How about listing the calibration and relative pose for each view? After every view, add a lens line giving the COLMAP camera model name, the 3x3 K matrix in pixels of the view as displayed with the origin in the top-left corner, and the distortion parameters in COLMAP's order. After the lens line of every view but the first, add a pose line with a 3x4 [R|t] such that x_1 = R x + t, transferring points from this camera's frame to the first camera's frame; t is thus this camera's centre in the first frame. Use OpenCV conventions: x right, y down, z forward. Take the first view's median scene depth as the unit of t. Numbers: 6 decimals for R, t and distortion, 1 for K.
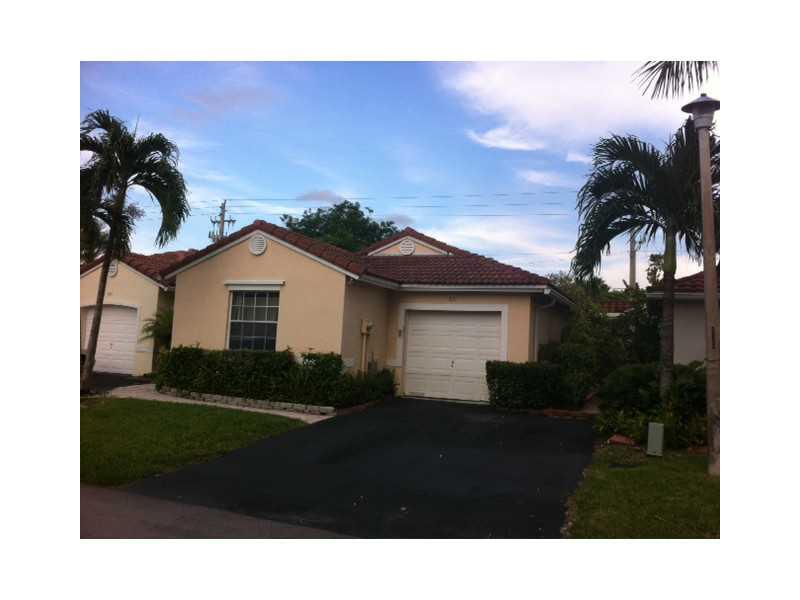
lens RADIAL K [[618.3, 0, 400.0], [0, 618.3, 300.0], [0, 0, 1]] dist [0.009770, -0.000900]
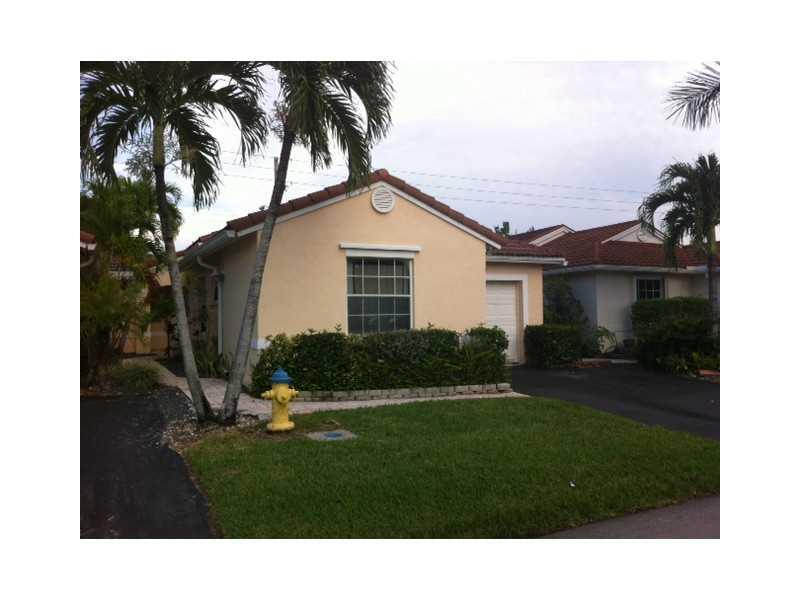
lens RADIAL K [[618.3, 0, 400.0], [0, 618.3, 300.0], [0, 0, 1]] dist [0.009770, -0.000900]
pose [[0.664302, -0.031088, 0.746818, -0.835447], [-0.012794, 0.998515, 0.052946, -0.002727], [-0.747355, -0.044727, 0.662918, 0.447438]]
